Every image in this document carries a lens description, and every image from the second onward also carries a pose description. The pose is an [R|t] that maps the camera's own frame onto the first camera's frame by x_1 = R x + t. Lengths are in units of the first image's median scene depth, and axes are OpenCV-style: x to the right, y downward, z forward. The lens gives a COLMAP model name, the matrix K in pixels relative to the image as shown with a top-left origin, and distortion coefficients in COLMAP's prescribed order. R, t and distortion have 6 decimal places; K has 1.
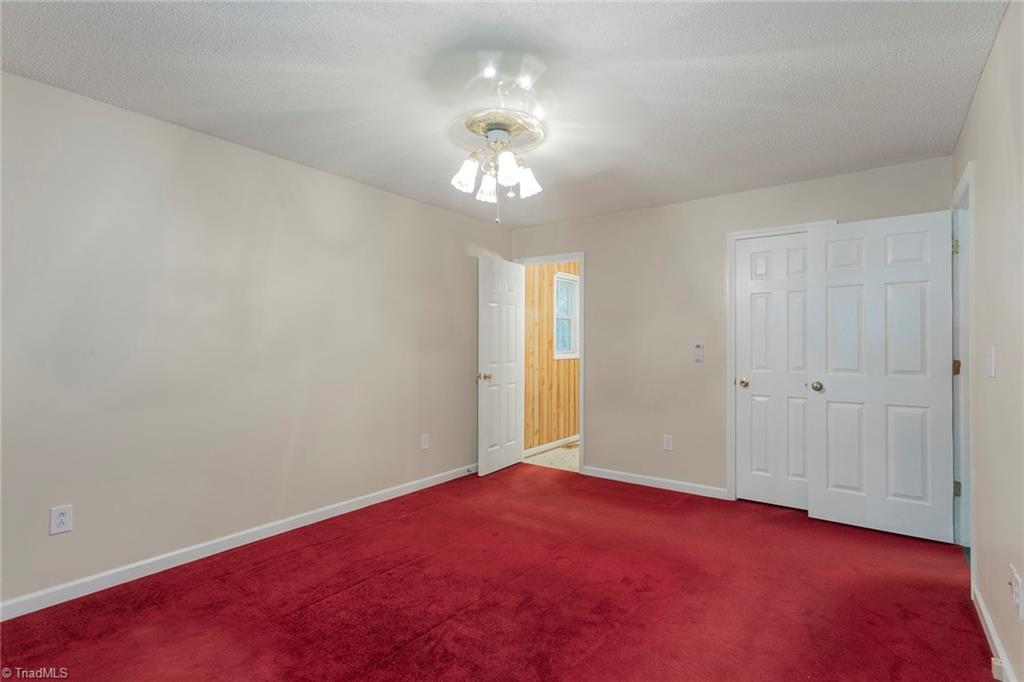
lens RADIAL K [[492.4, 0, 512.0], [0, 492.4, 341.0], [0, 0, 1]] dist [-0.001001, -0.000135]
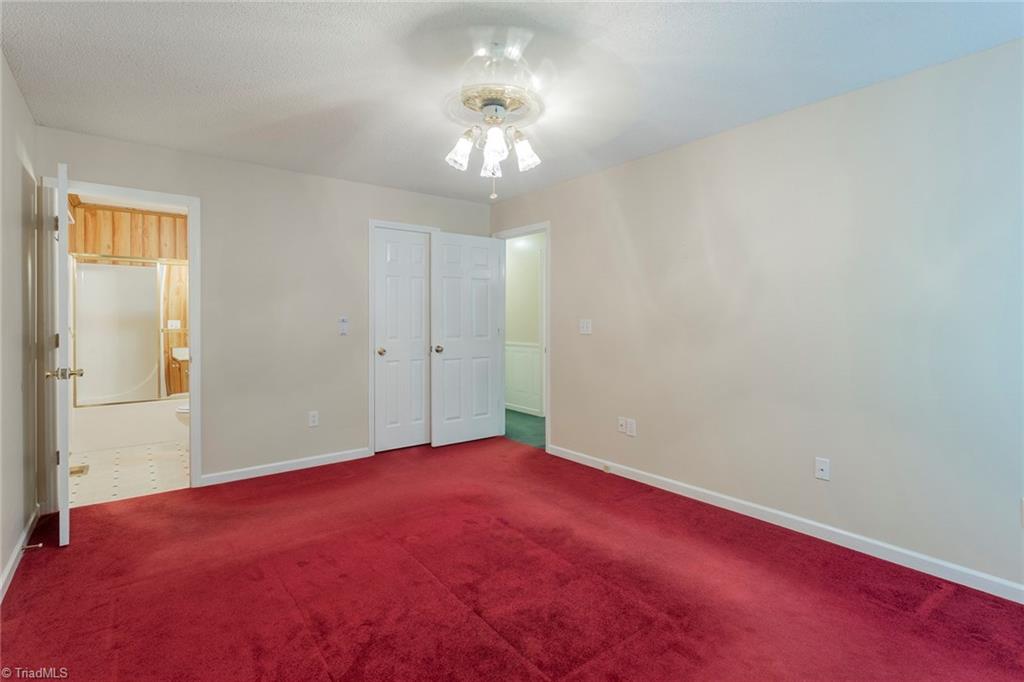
lens RADIAL K [[497.3, 0, 511.7], [0, 497.3, 317.6], [0, 0, 1]] dist [-0.000133, 0.000145]
pose [[0.268894, -0.004234, 0.963161, -0.593923], [-0.007694, 0.999949, 0.006543, -0.005716], [-0.963139, -0.009170, 0.268848, 0.398366]]
